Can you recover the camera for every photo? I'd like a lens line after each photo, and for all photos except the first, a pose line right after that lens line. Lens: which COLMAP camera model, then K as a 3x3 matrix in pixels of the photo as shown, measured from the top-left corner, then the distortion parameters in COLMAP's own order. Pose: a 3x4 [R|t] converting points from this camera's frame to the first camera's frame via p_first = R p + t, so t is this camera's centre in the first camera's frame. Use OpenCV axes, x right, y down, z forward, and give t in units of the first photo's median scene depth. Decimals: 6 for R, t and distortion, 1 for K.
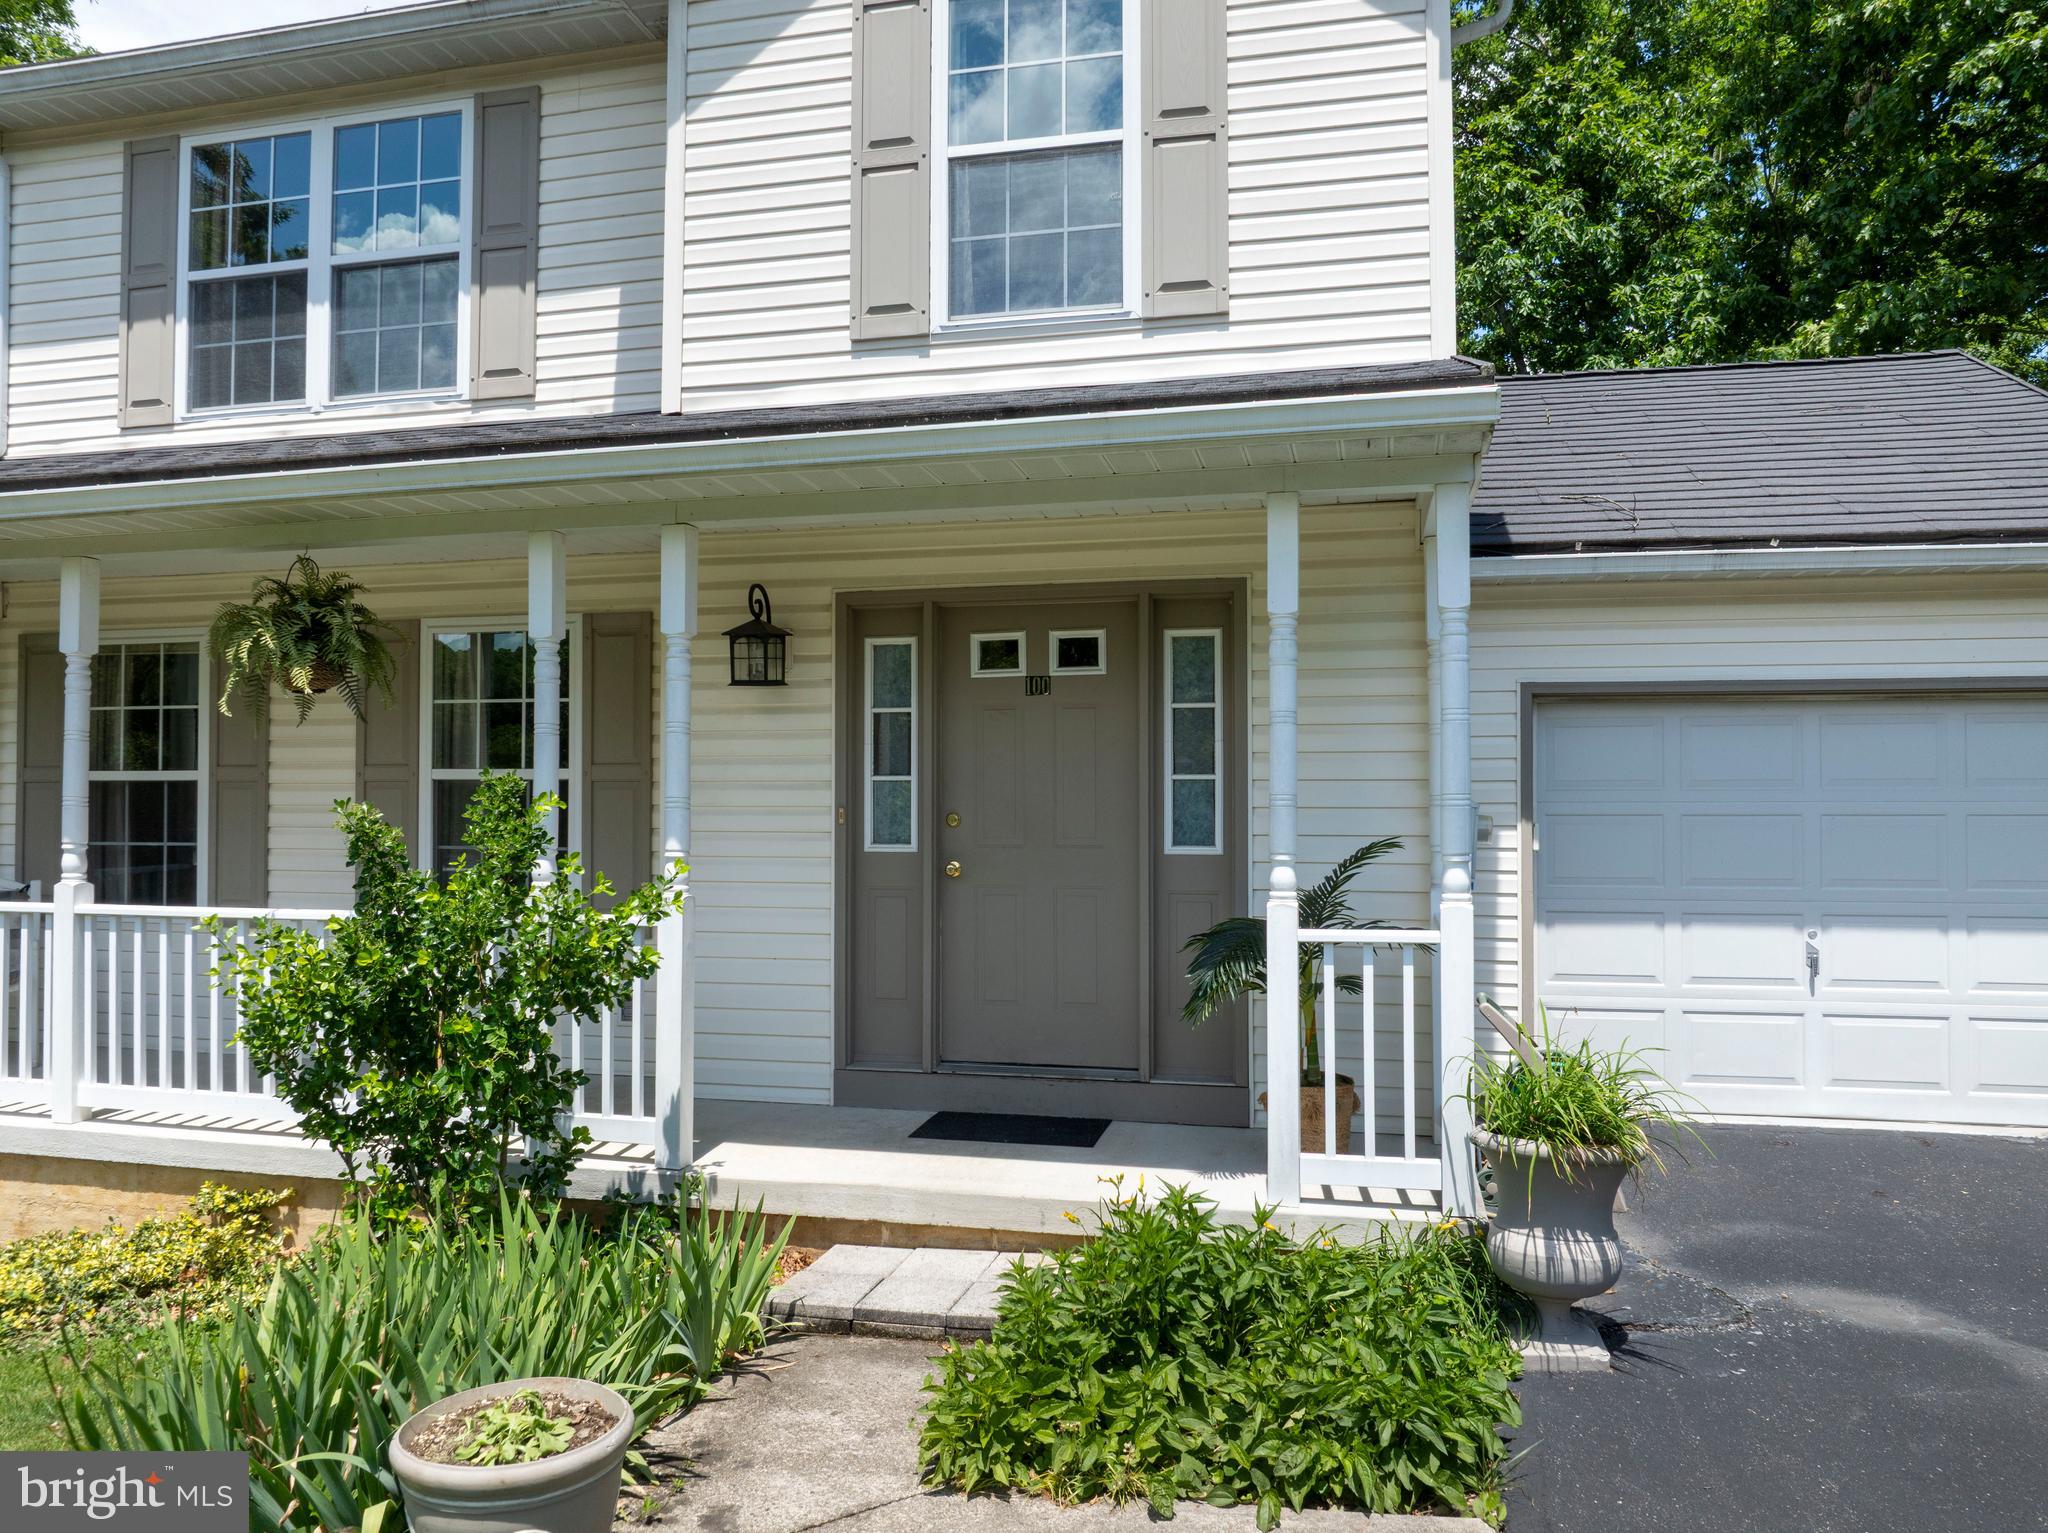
lens RADIAL K [[1448.4, 0, 1032.0], [0, 1448.4, 774.7], [0, 0, 1]] dist [-0.037631, 0.004002]
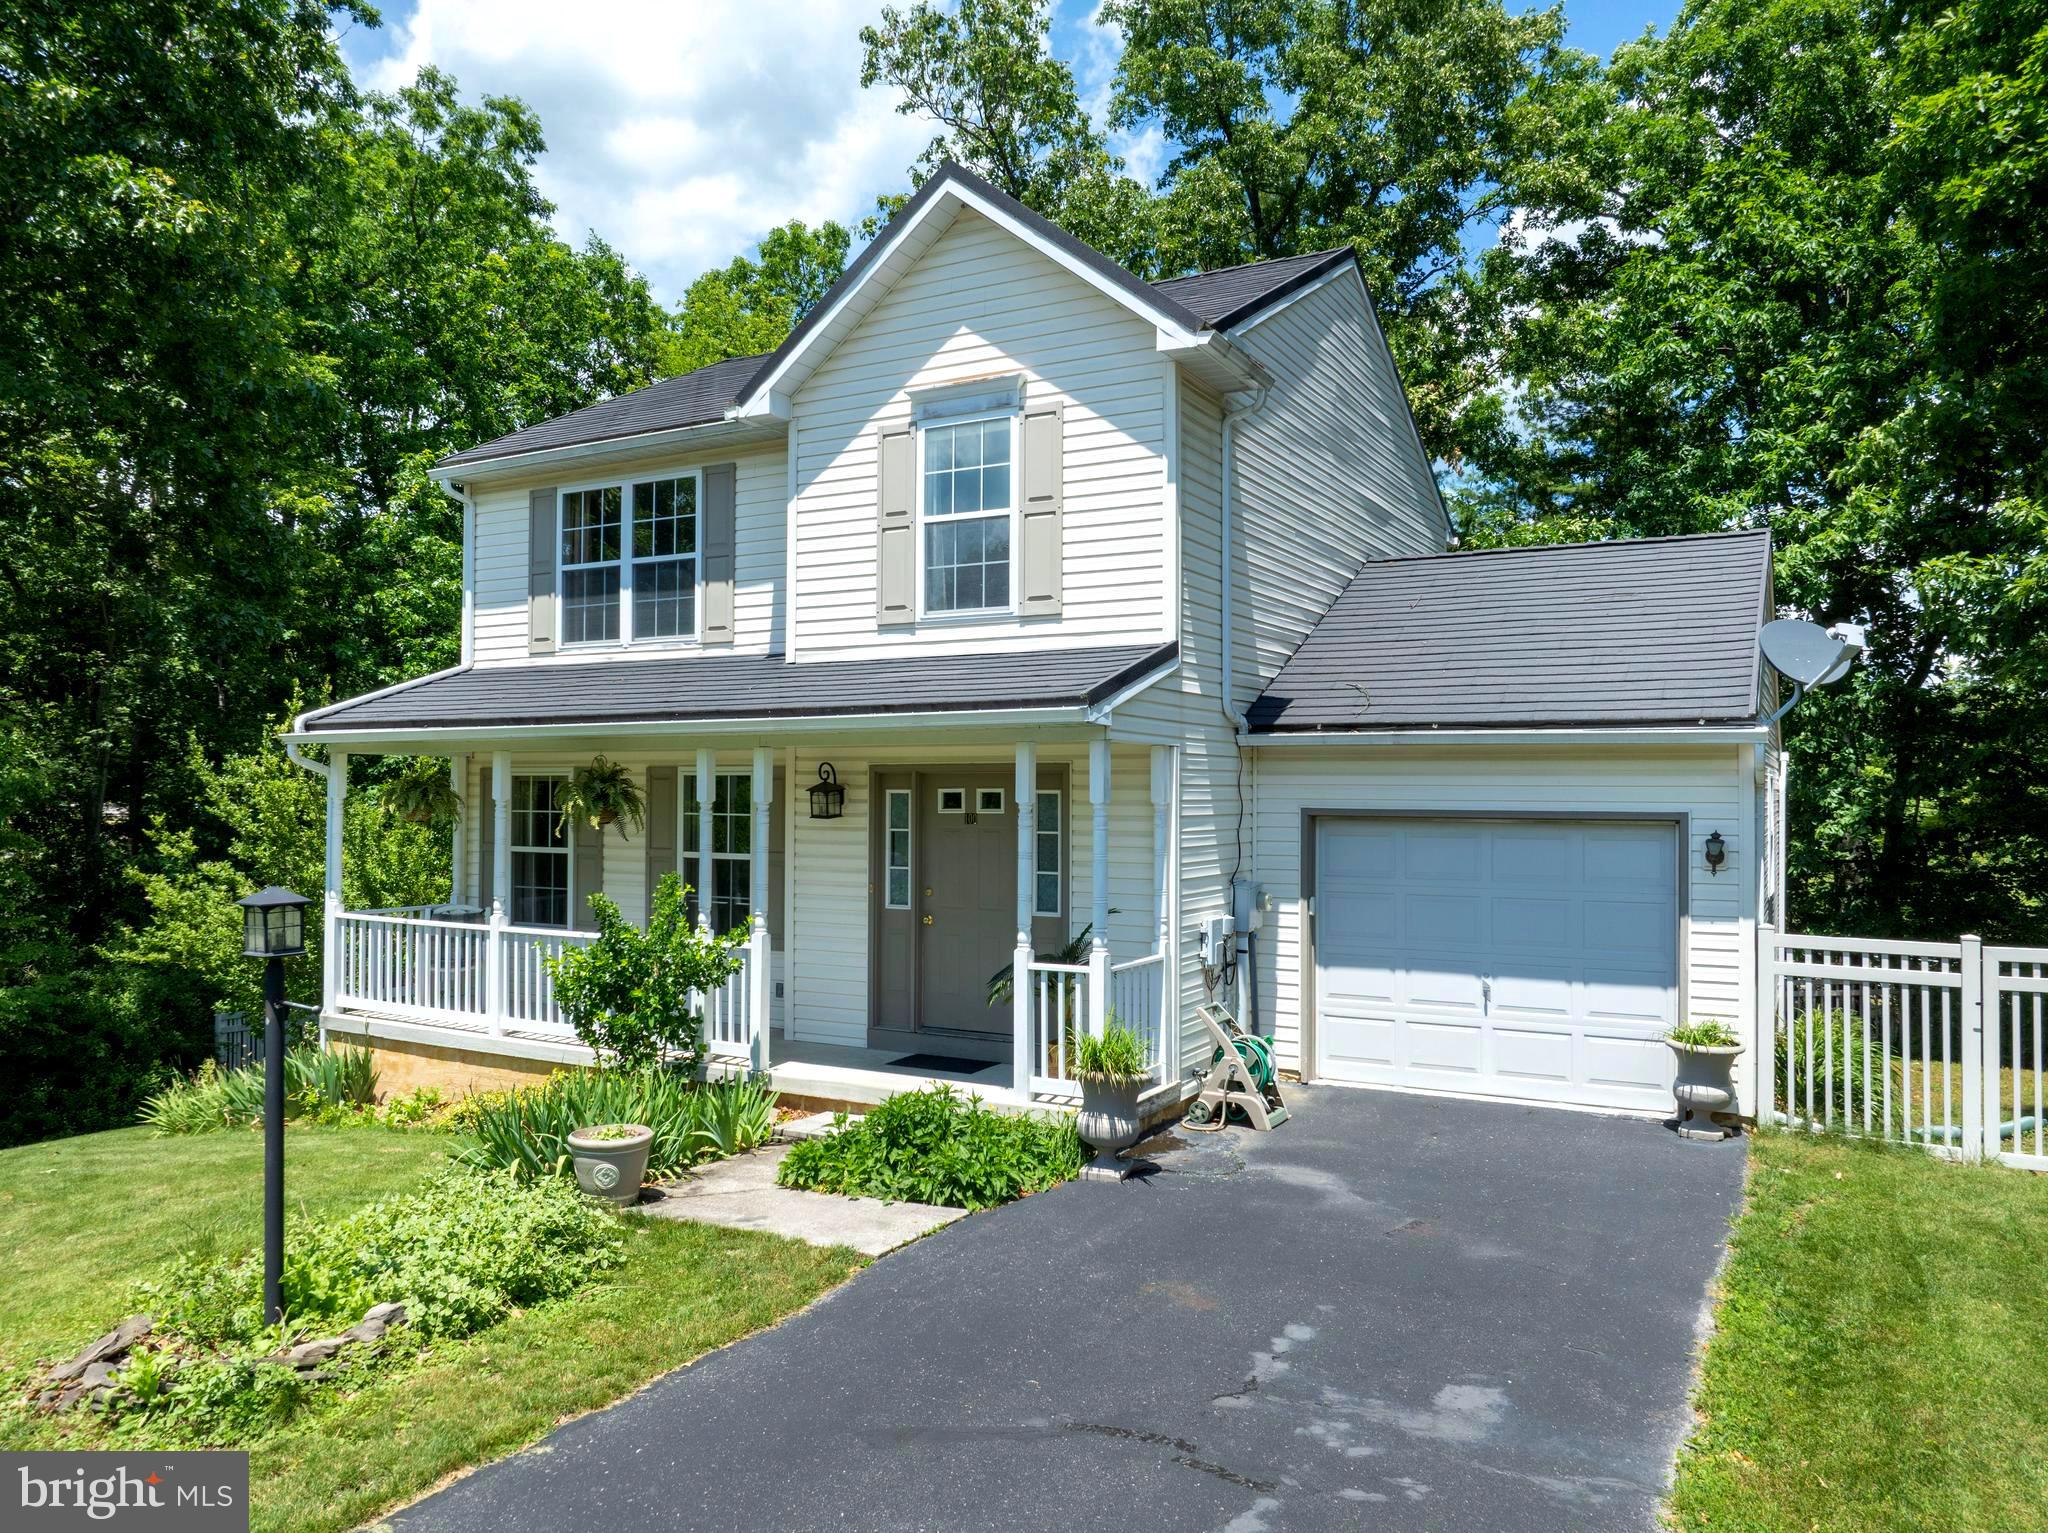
lens RADIAL K [[1448.4, 0, 1029.4], [0, 1448.4, 773.4], [0, 0, 1]] dist [-0.037631, 0.004002]
pose [[0.962470, 0.000884, -0.271387, 0.555719], [-0.000593, 0.999999, 0.001155, -0.119357], [0.271388, -0.000951, 0.962470, -0.696319]]
